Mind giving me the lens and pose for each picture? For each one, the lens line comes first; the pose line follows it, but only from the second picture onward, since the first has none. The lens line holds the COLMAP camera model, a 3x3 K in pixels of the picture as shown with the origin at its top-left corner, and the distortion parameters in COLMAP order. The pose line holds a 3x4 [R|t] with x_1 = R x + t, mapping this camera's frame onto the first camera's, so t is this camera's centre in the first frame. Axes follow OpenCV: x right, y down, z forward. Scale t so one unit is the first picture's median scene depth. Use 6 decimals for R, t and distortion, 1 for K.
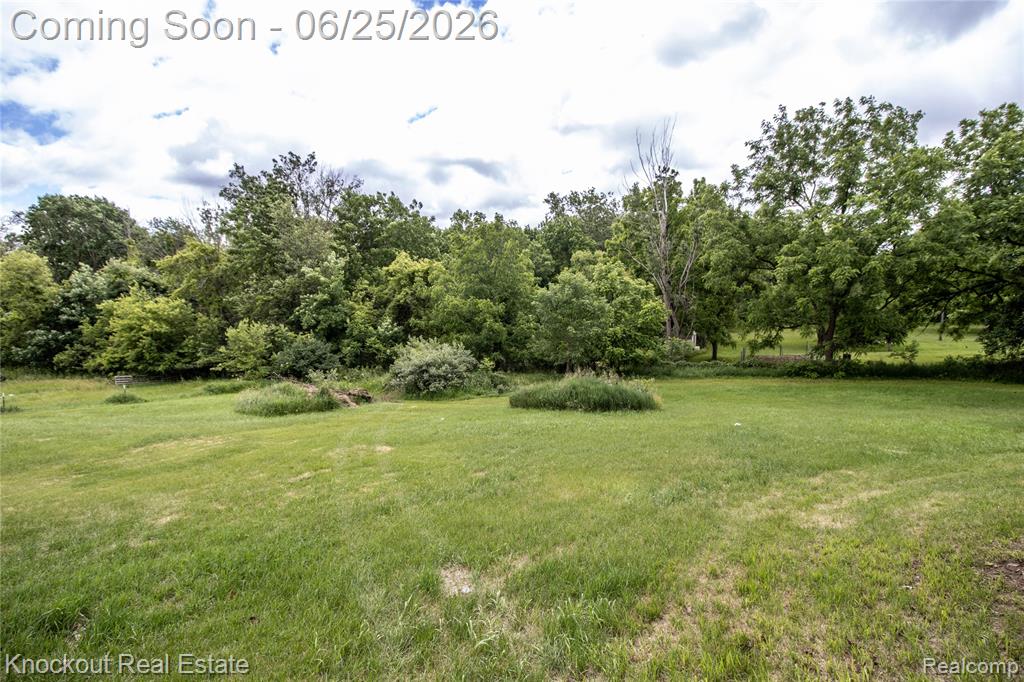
lens RADIAL K [[551.6, 0, 511.8], [0, 551.6, 315.3], [0, 0, 1]] dist [-0.003771, -0.000887]
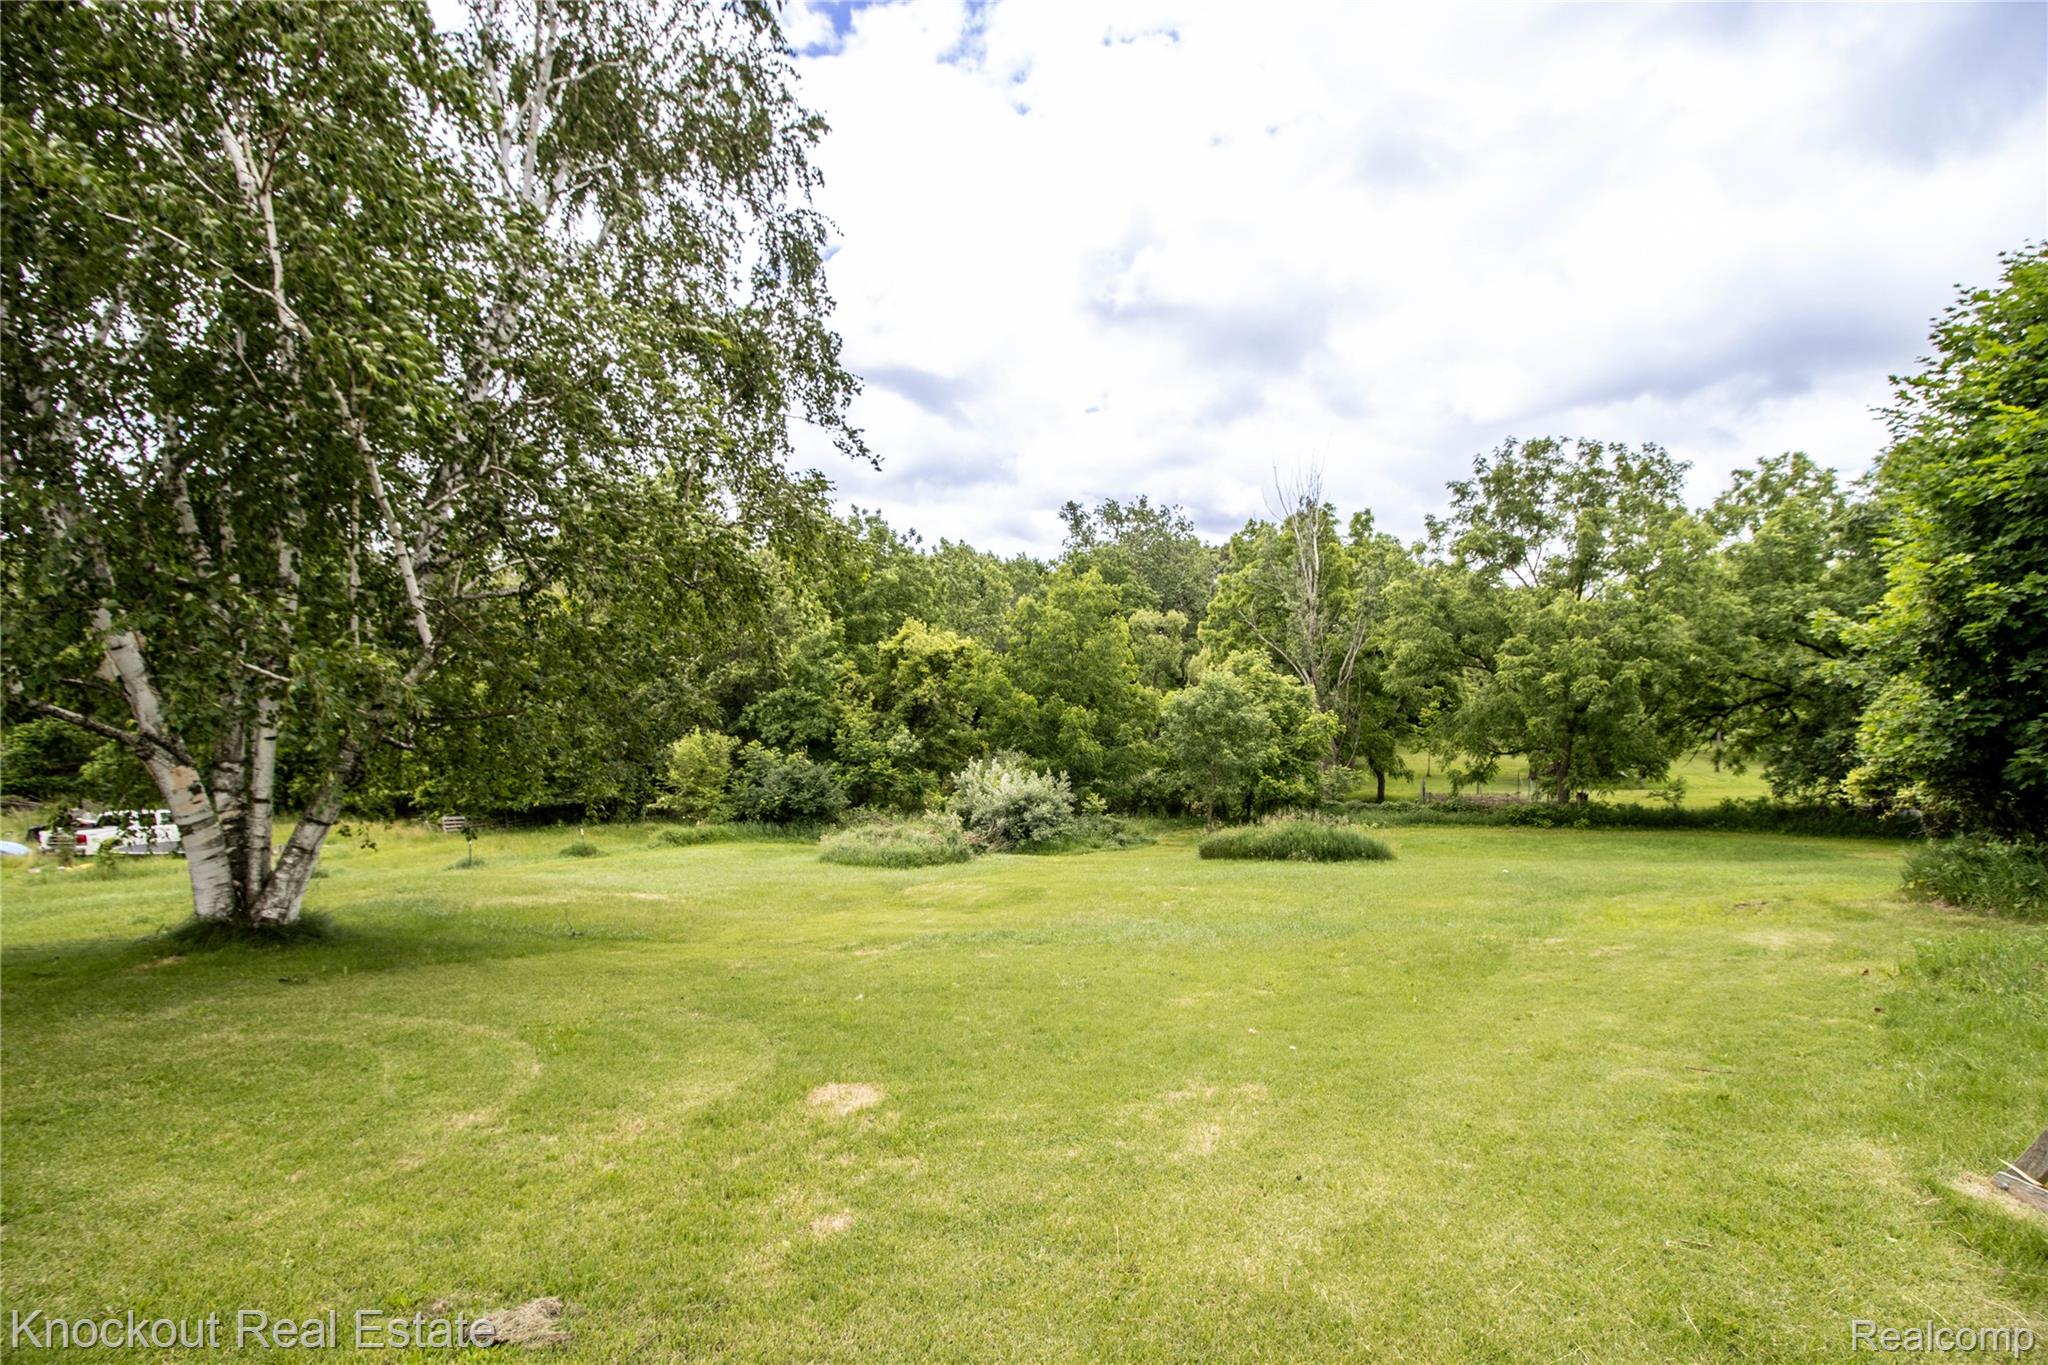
lens RADIAL K [[1103.1, 0, 1023.5], [0, 1103.1, 631.0], [0, 0, 1]] dist [-0.003771, -0.000887]
pose [[0.994808, 0.024970, 0.098664, -0.242089], [-0.018156, 0.997426, -0.069367, -0.024387], [-0.100142, 0.067216, 0.992700, -0.320227]]
